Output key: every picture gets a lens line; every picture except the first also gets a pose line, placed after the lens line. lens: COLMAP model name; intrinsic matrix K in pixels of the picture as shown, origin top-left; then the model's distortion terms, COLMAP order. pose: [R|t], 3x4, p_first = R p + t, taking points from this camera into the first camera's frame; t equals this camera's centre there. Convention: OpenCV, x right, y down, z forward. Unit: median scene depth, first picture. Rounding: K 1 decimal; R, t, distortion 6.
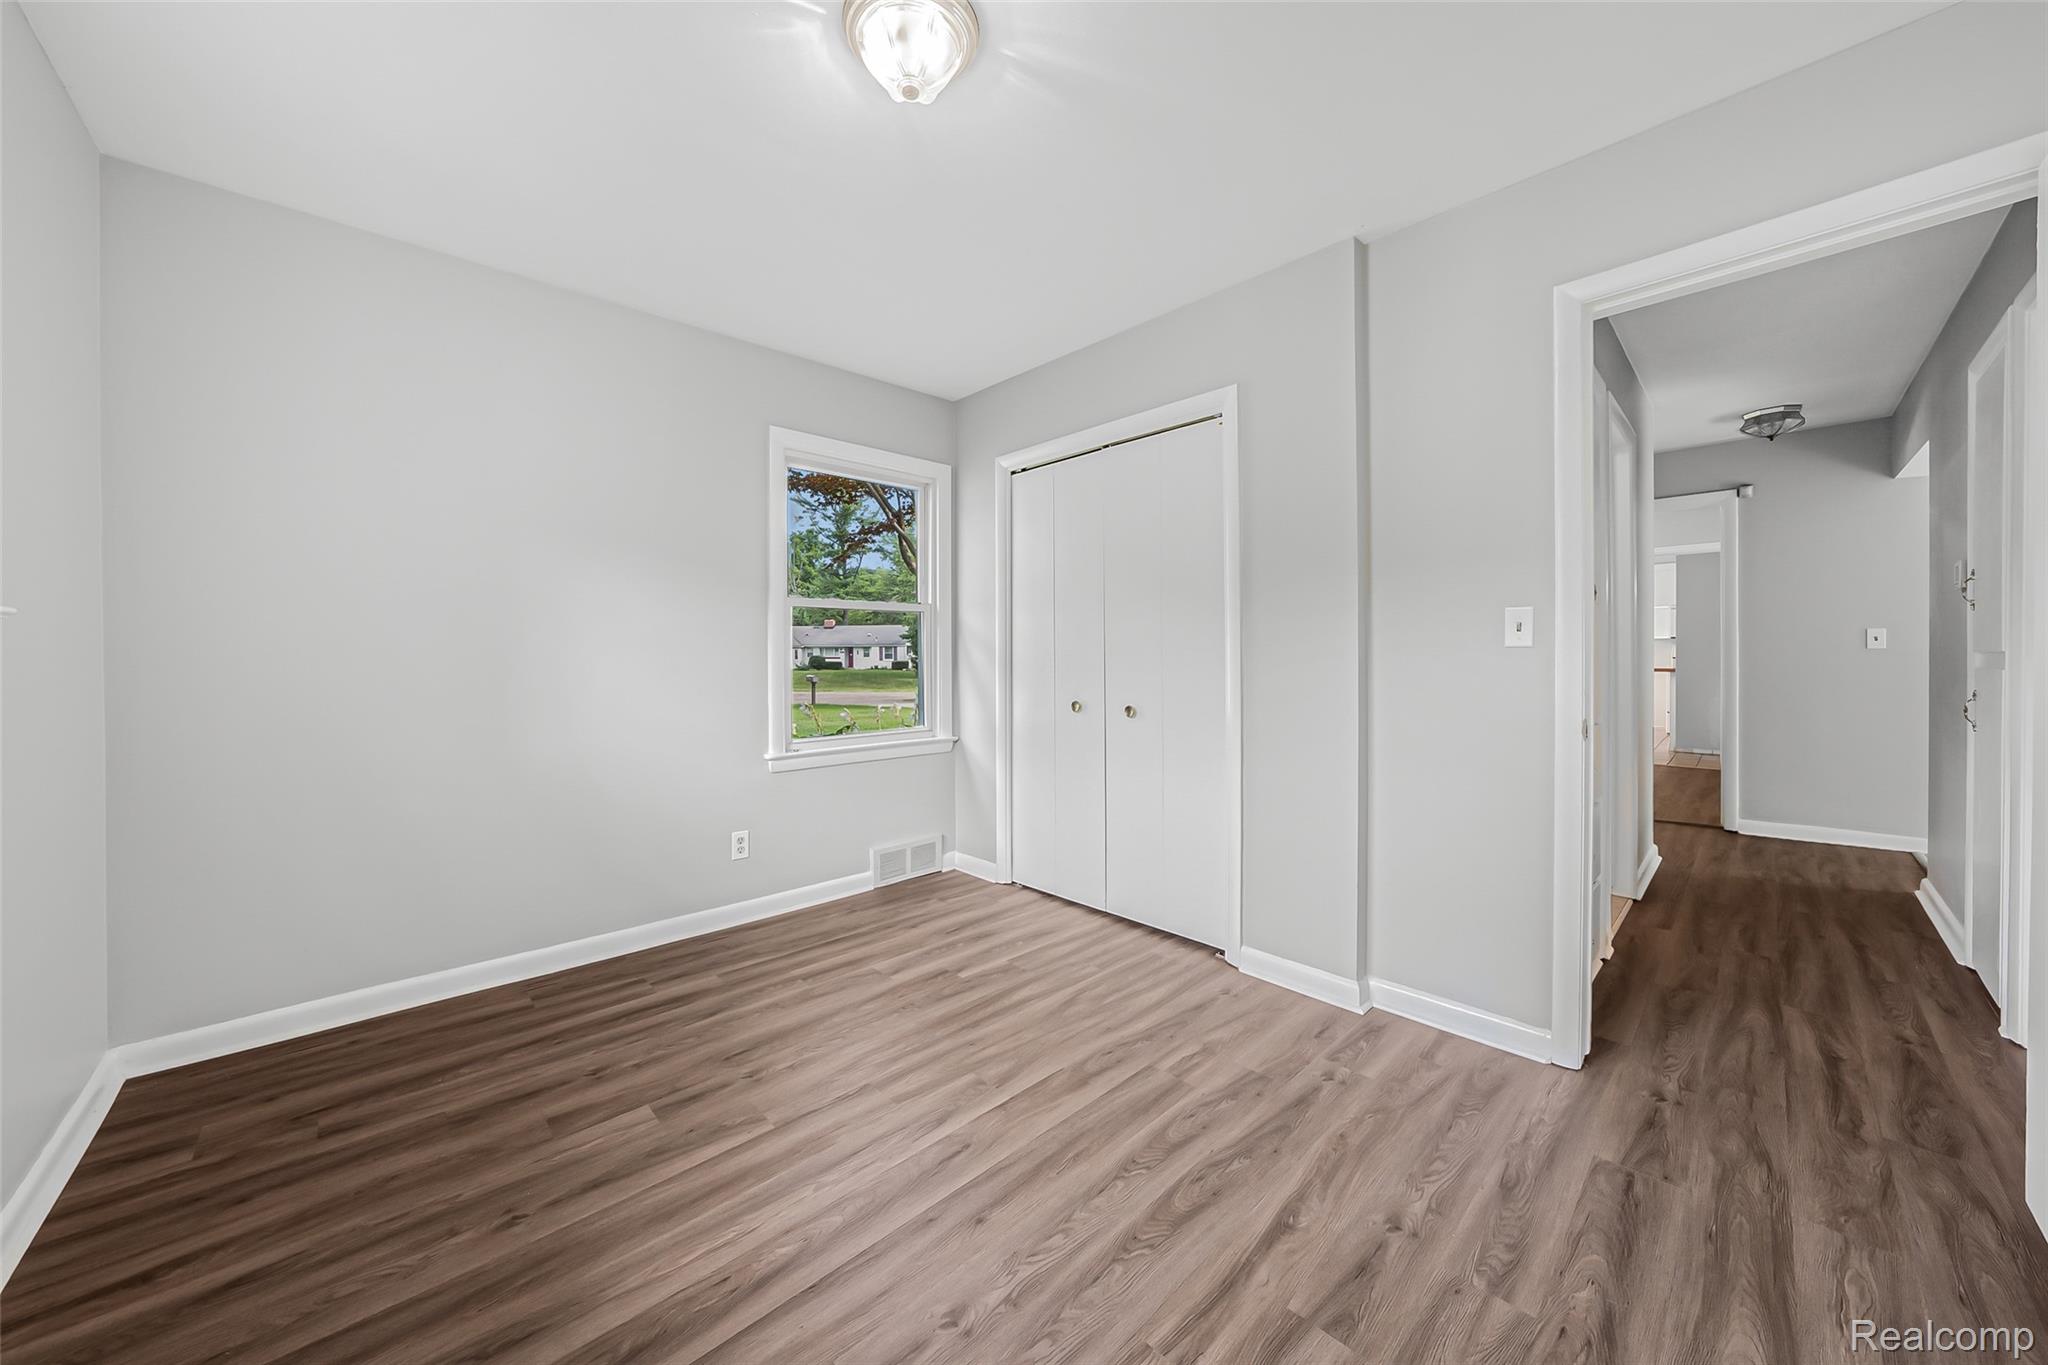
lens RADIAL K [[702.7, 0, 1021.0], [0, 702.7, 673.2], [0, 0, 1]] dist [-0.013295, 0.001046]
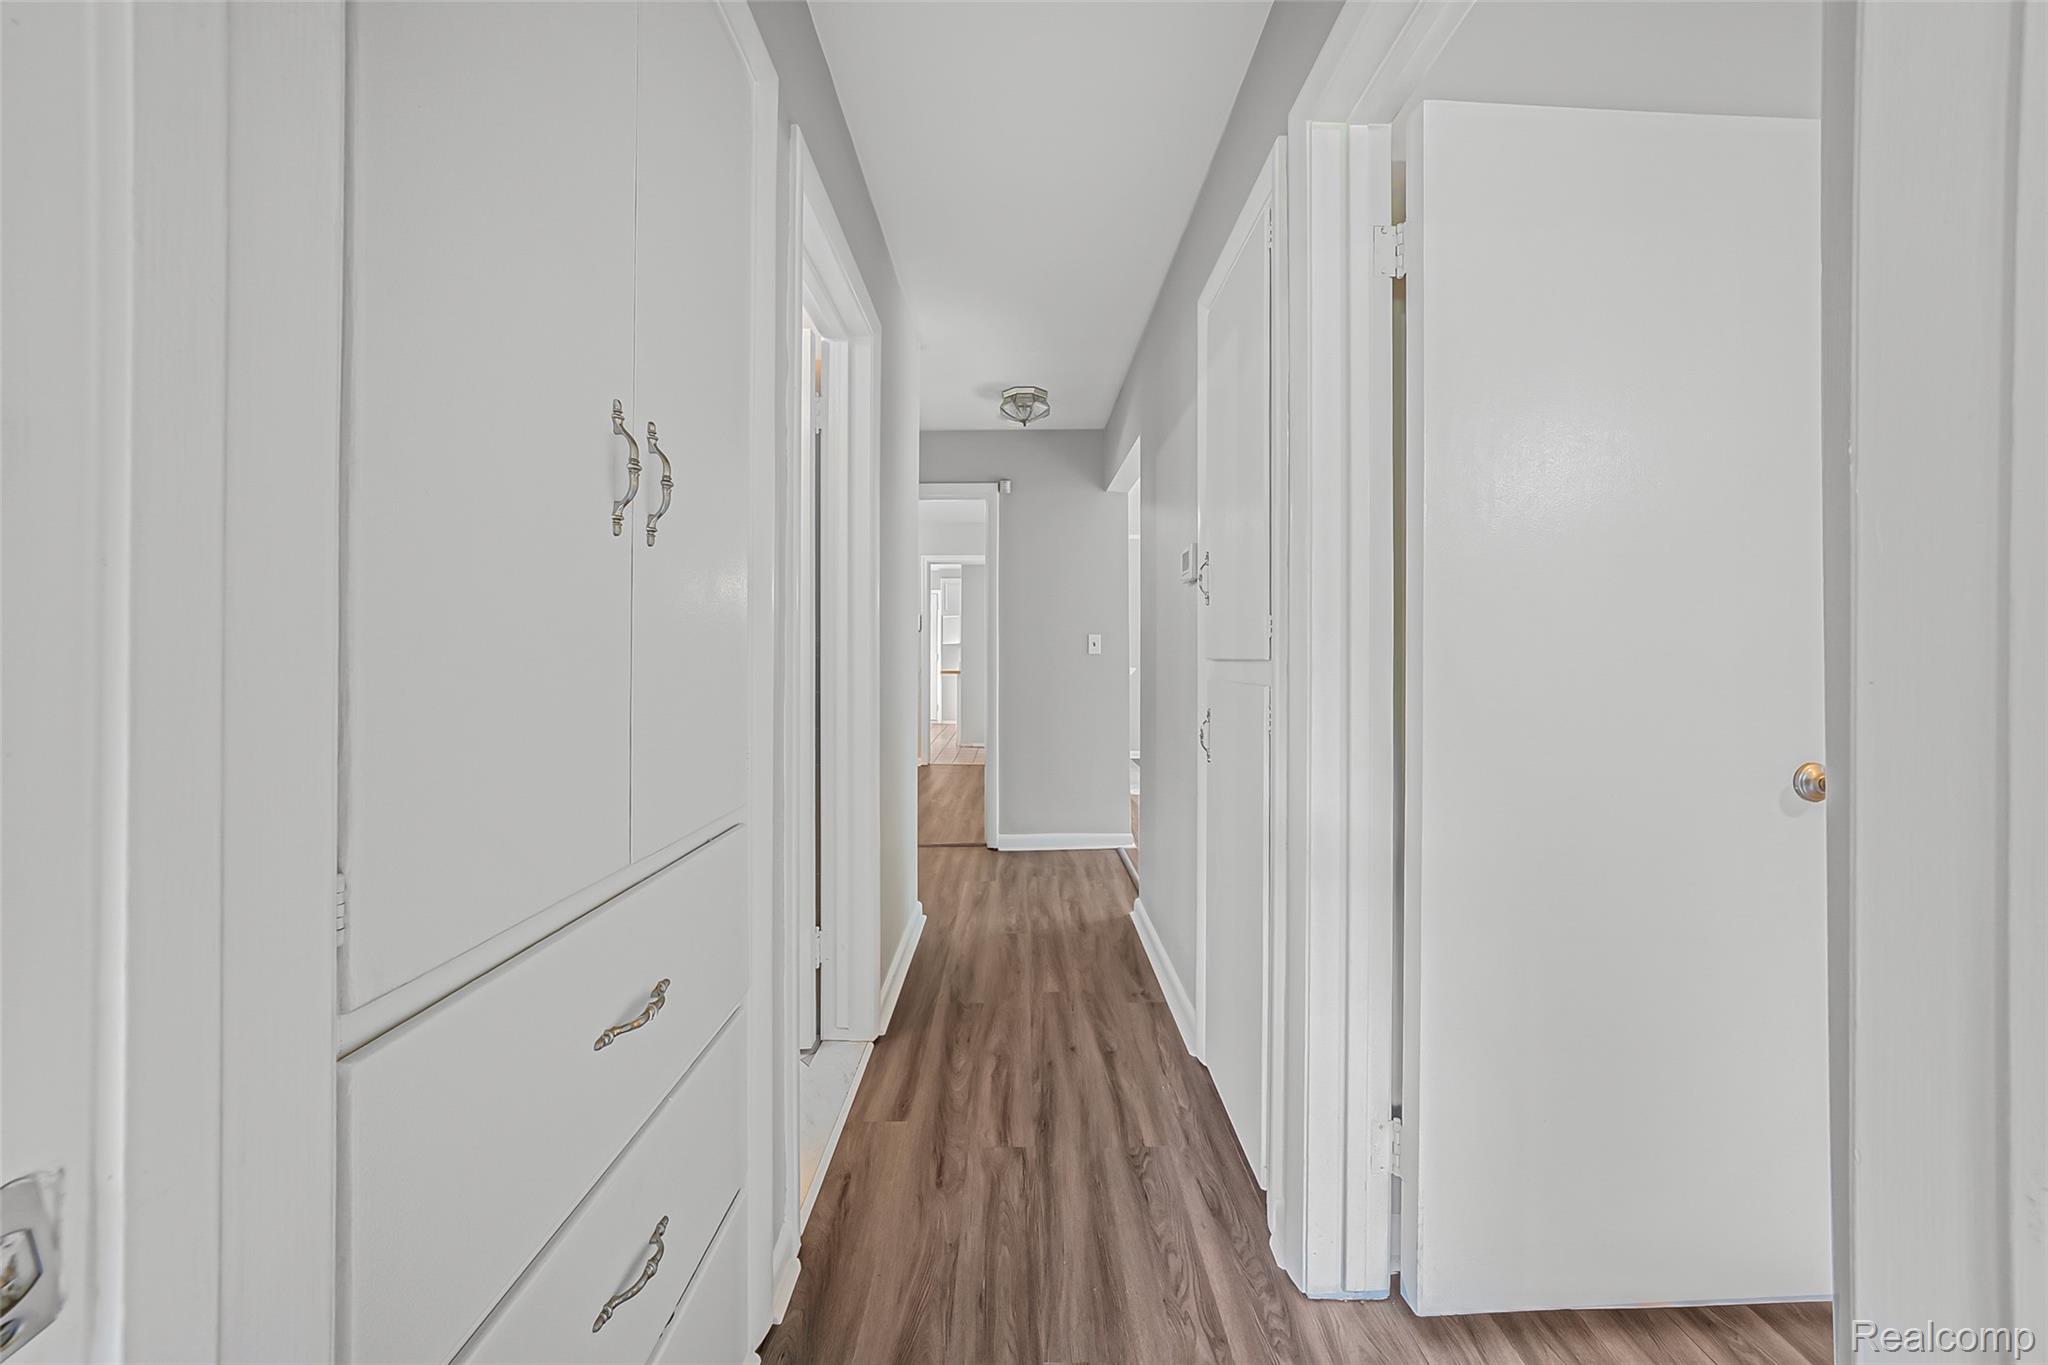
lens RADIAL K [[702.7, 0, 1030.7], [0, 702.7, 668.0], [0, 0, 1]] dist [-0.013295, 0.001046]
pose [[0.669270, 0.002731, 0.743015, 0.457223], [-0.000166, 0.999994, -0.003527, -0.012850], [-0.743020, 0.002237, 0.669266, 0.424400]]
